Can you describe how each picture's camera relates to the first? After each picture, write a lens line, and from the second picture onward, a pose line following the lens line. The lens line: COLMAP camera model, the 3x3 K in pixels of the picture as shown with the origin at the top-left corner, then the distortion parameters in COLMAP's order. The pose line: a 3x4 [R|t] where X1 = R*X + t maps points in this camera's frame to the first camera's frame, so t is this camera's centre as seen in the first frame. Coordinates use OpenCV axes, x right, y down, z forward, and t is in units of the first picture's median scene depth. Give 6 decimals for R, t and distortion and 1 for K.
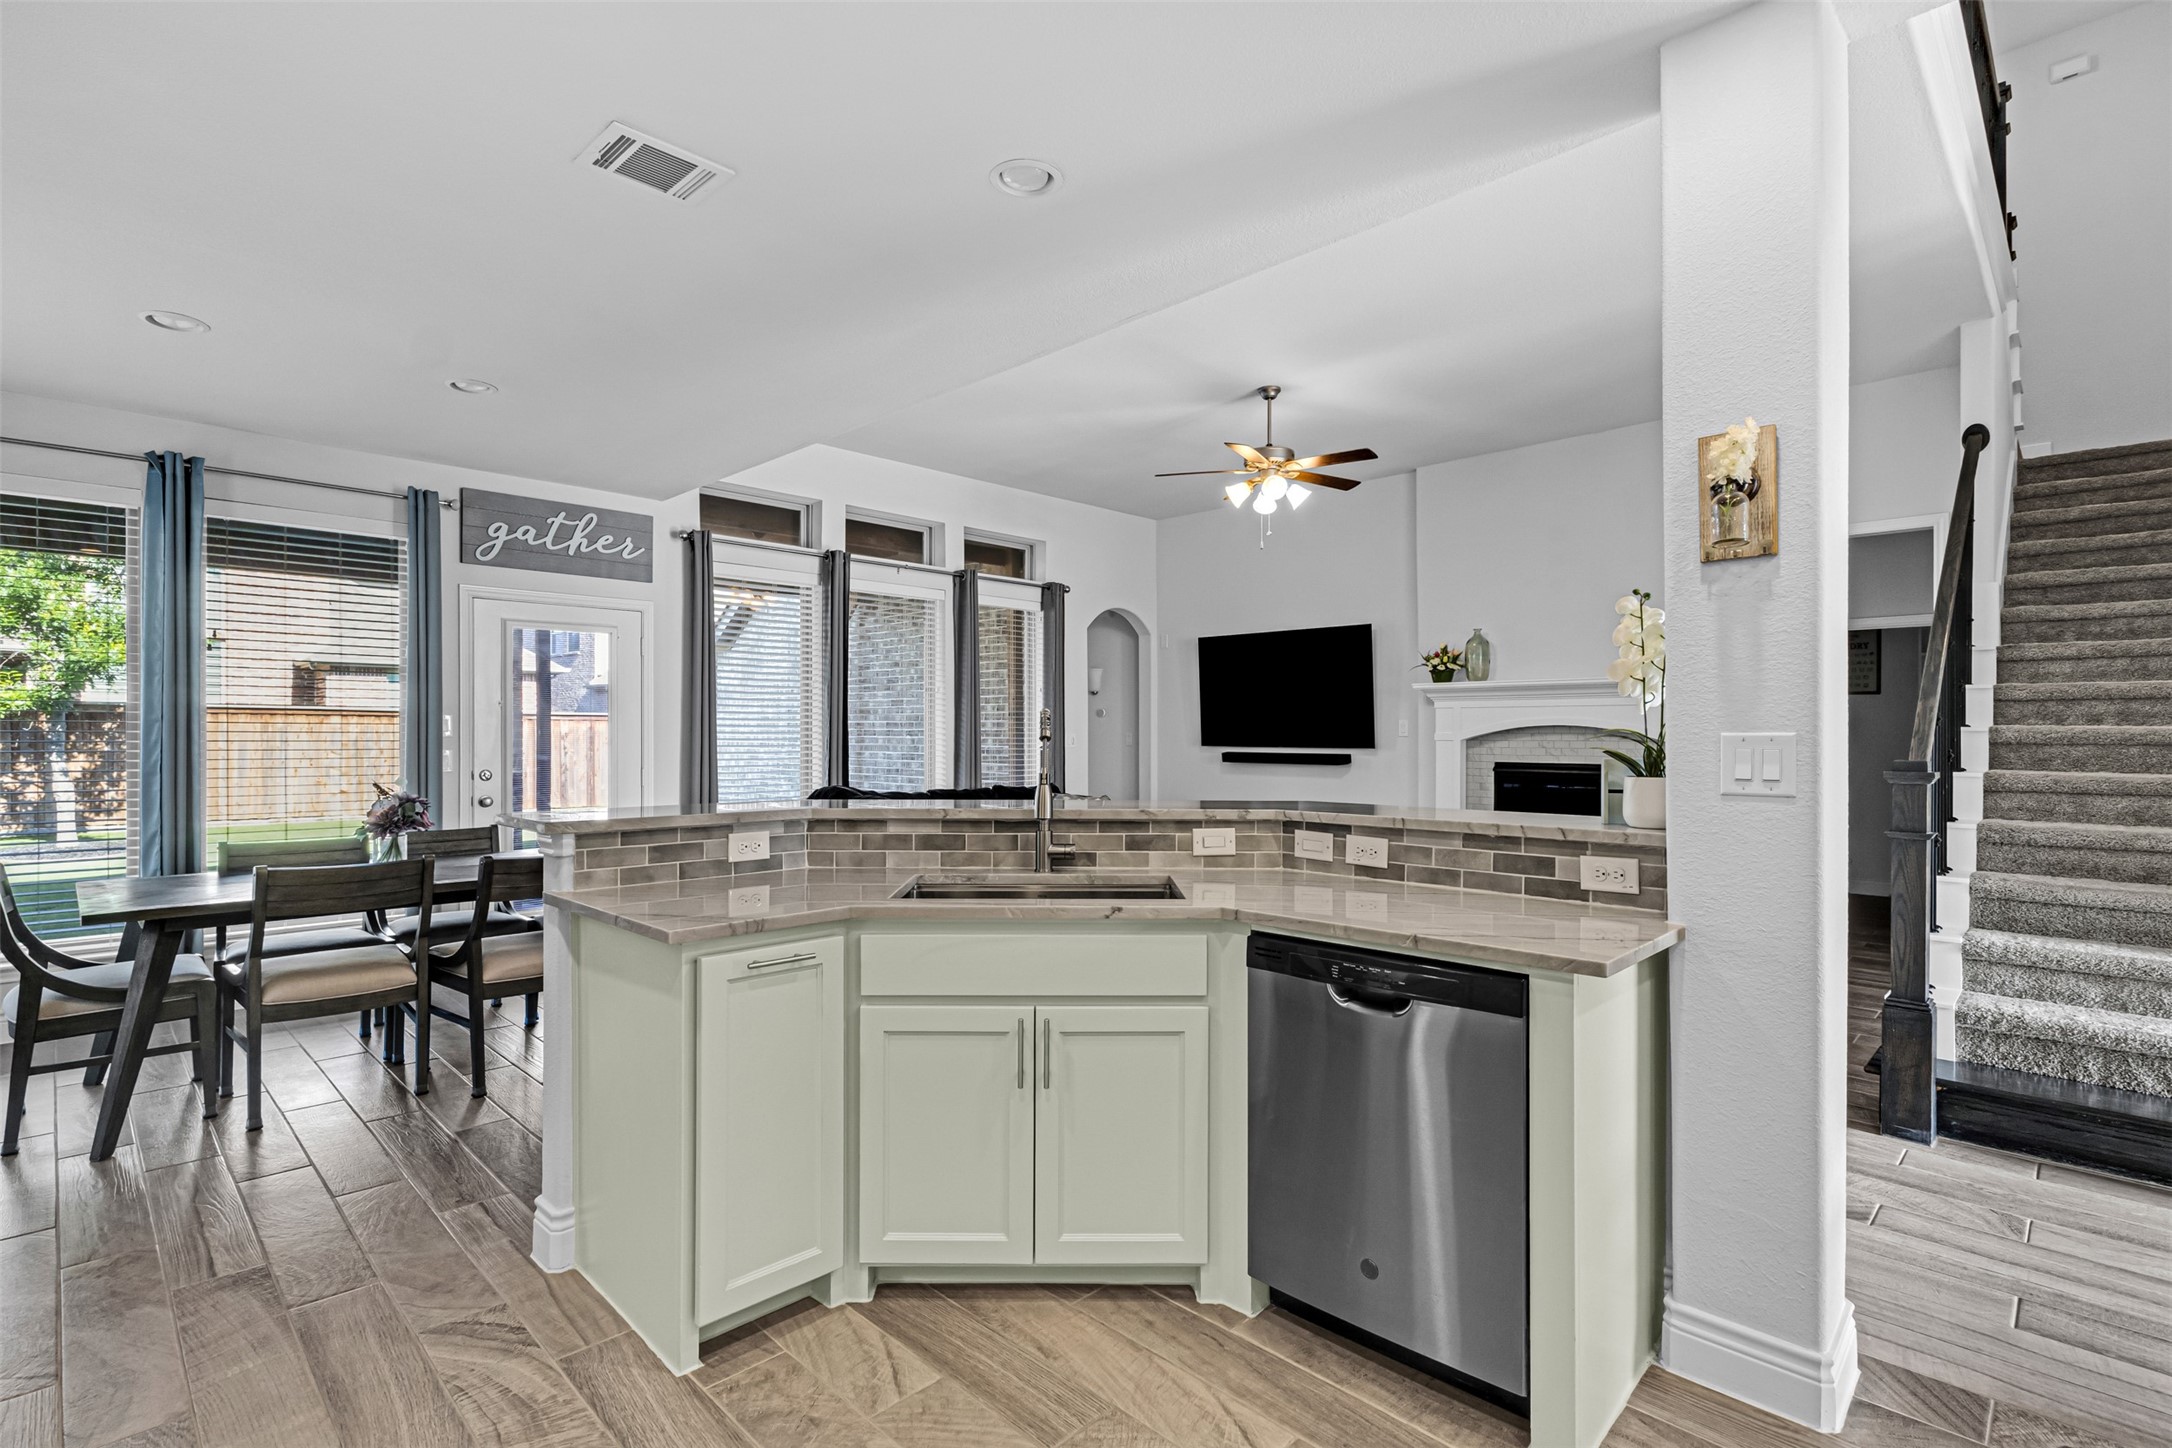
lens RADIAL K [[1022.1, 0, 1042.9], [0, 1022.1, 730.8], [0, 0, 1]] dist [0.014298, -0.000858]
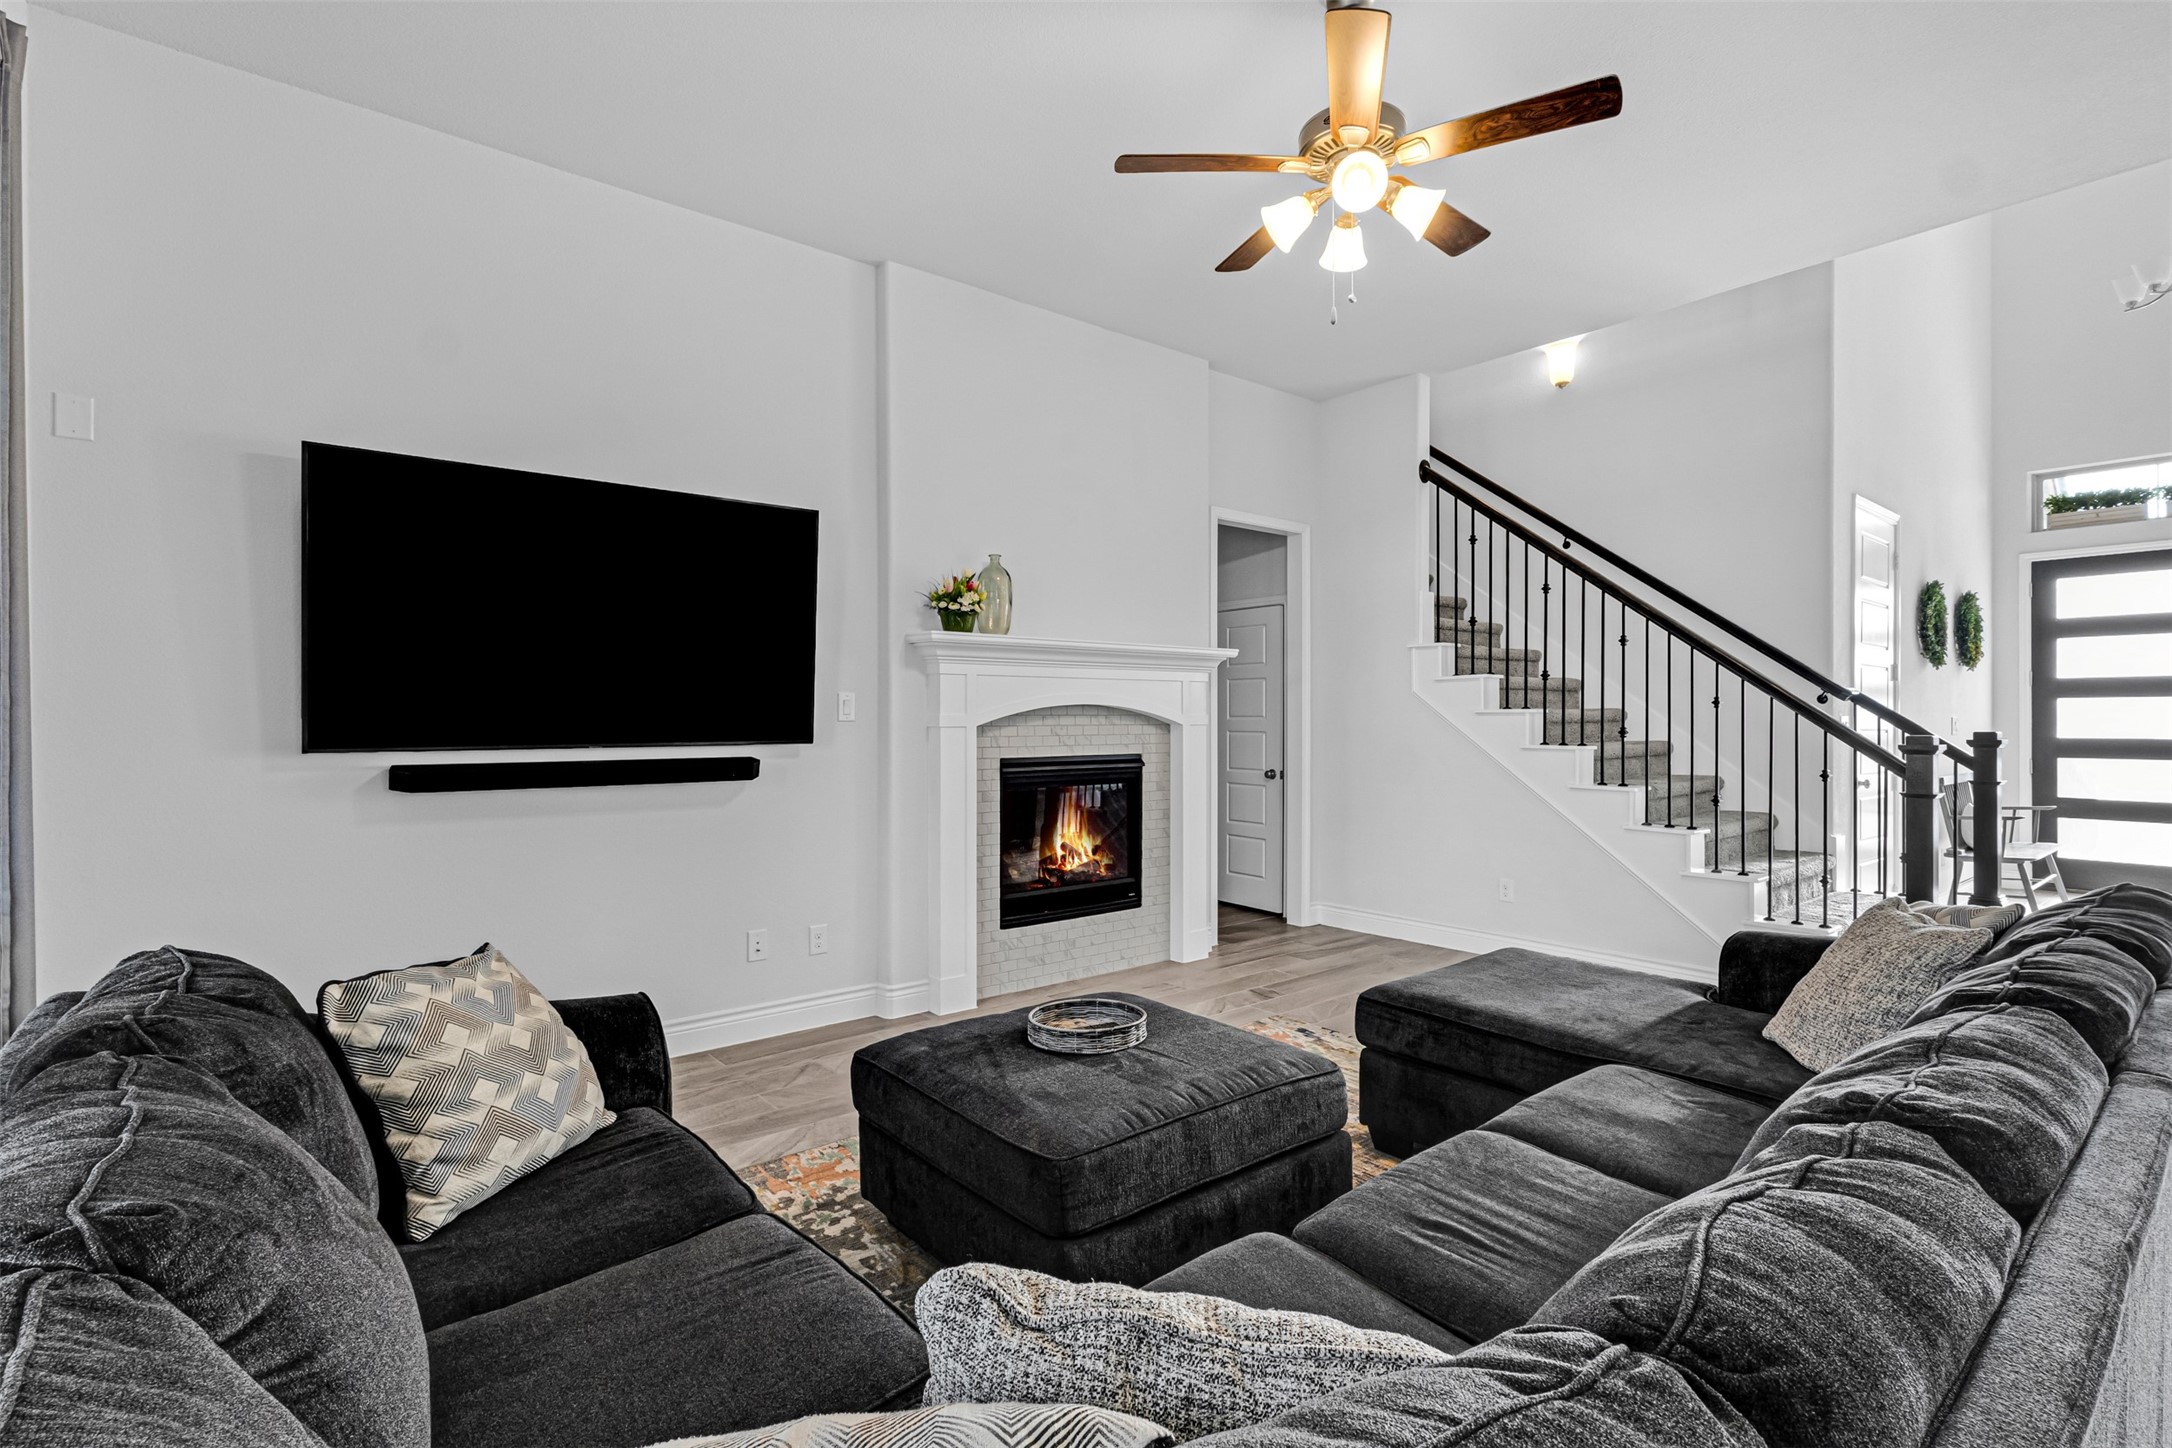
lens RADIAL K [[1022.1, 0, 1082.5], [0, 1022.1, 714.8], [0, 0, 1]] dist [0.014298, -0.000858]
pose [[0.081222, -0.003743, 0.996689, -0.340939], [-0.003271, 0.999987, 0.004021, -0.000810], [-0.996691, -0.003587, 0.081209, 1.397635]]
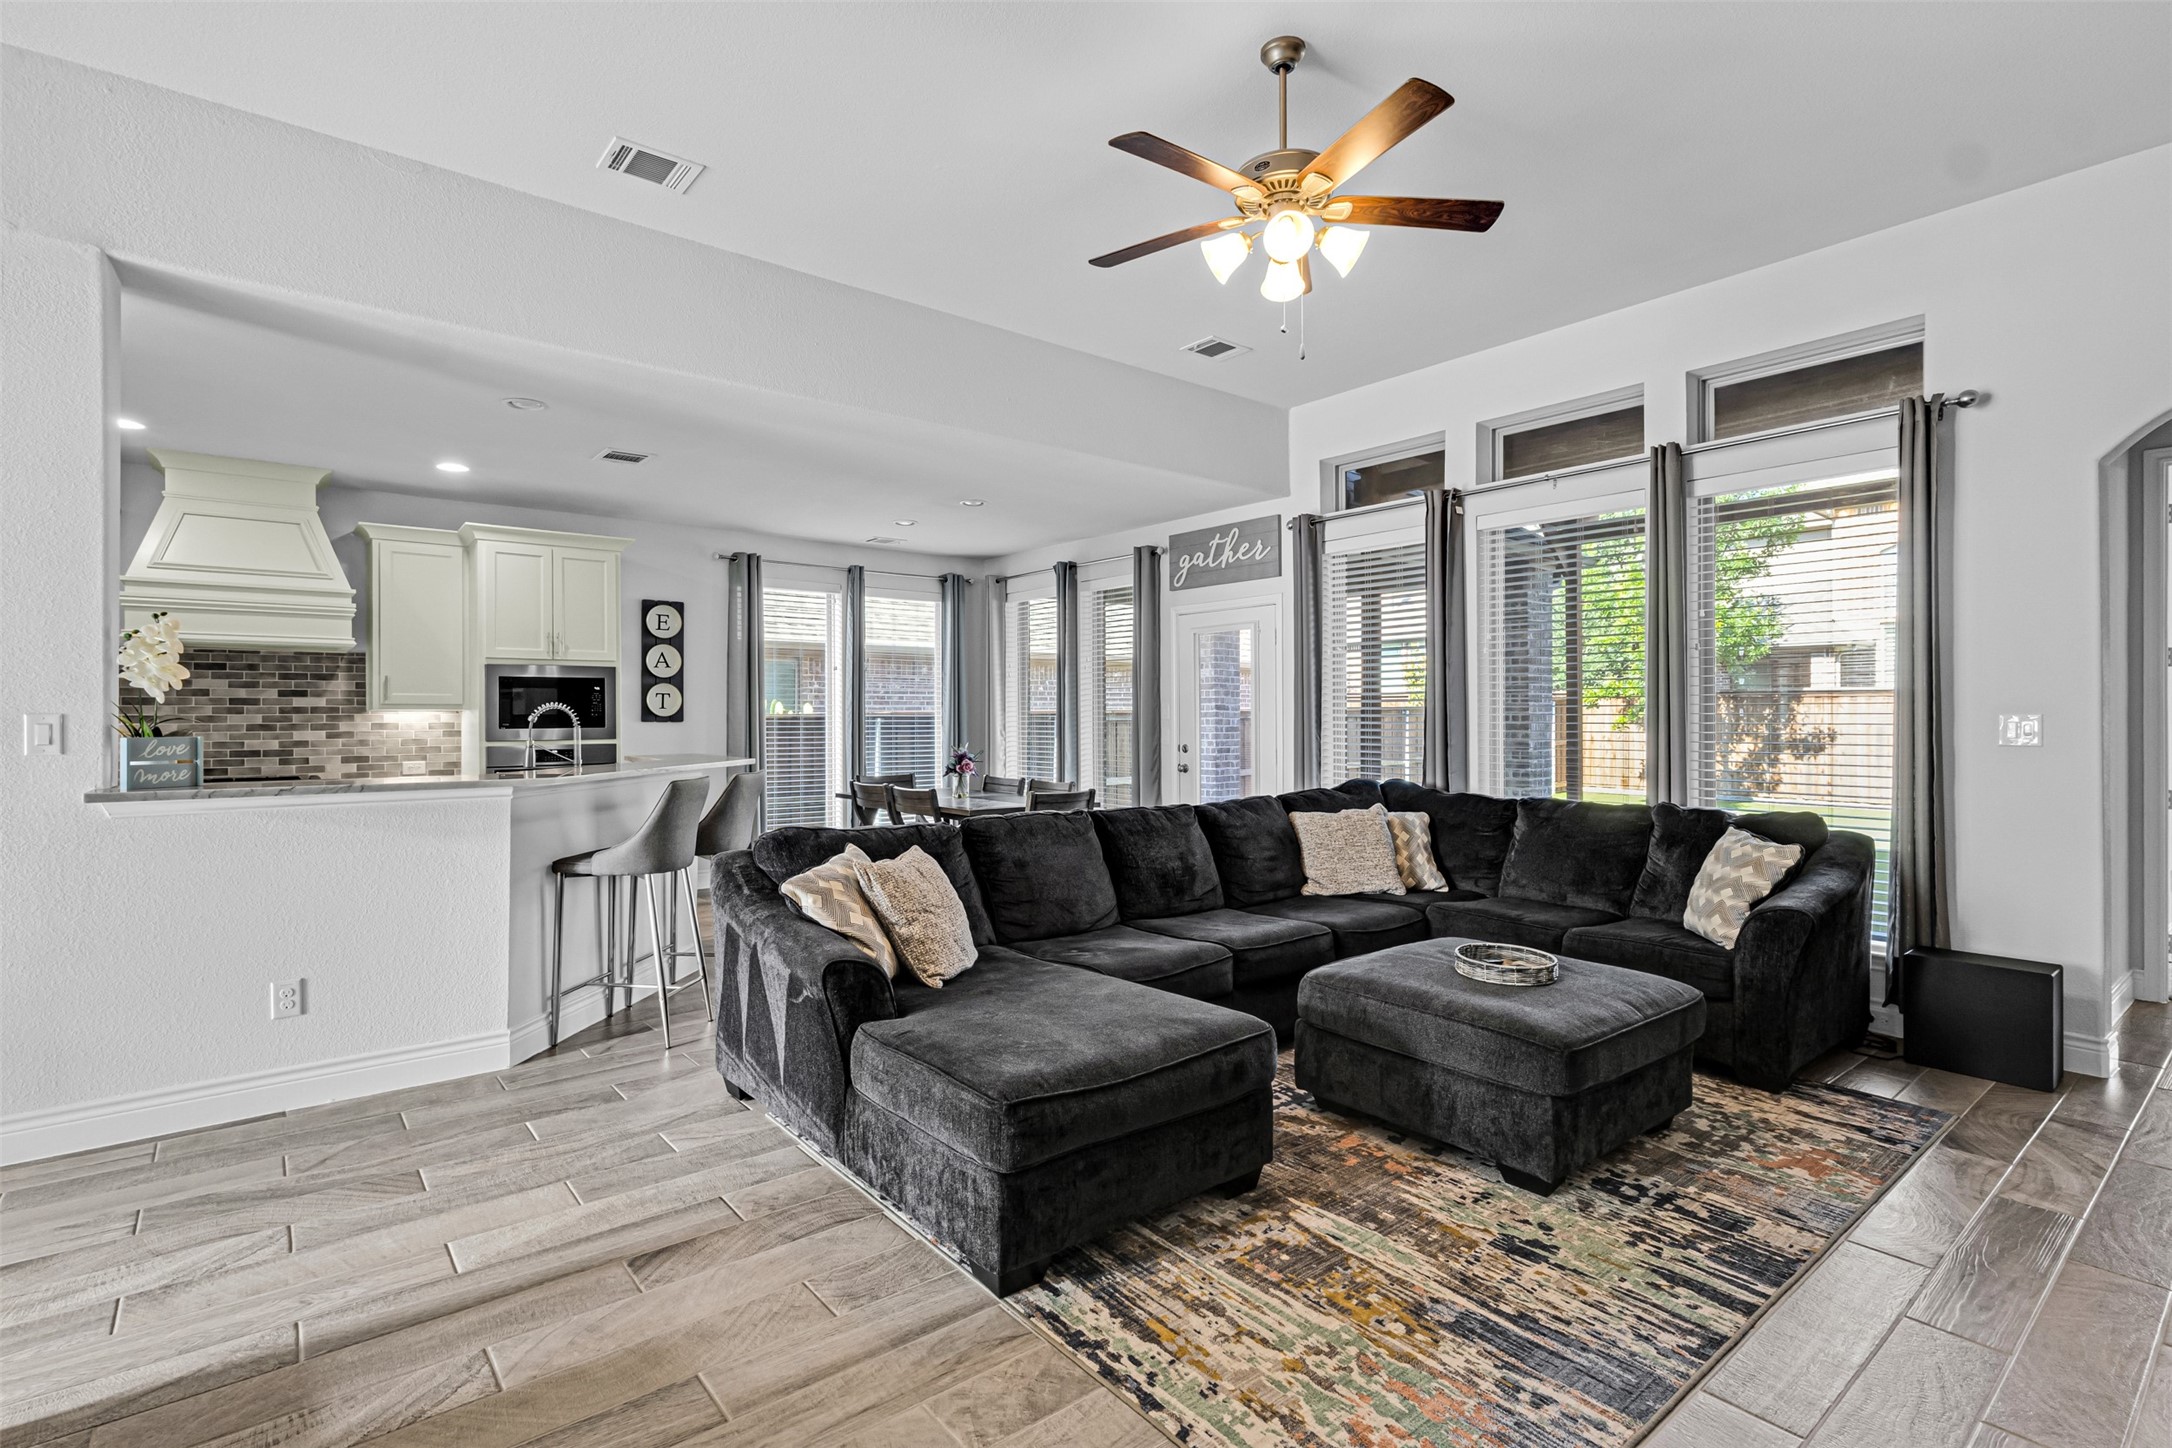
lens RADIAL K [[1022.1, 0, 1066.6], [0, 1022.1, 719.9], [0, 0, 1]] dist [0.014298, -0.000858]
pose [[-0.077363, -0.002798, -0.996999, 0.926630], [0.004946, 0.999983, -0.003190, 0.012361], [0.996991, -0.005178, -0.077348, 1.123675]]
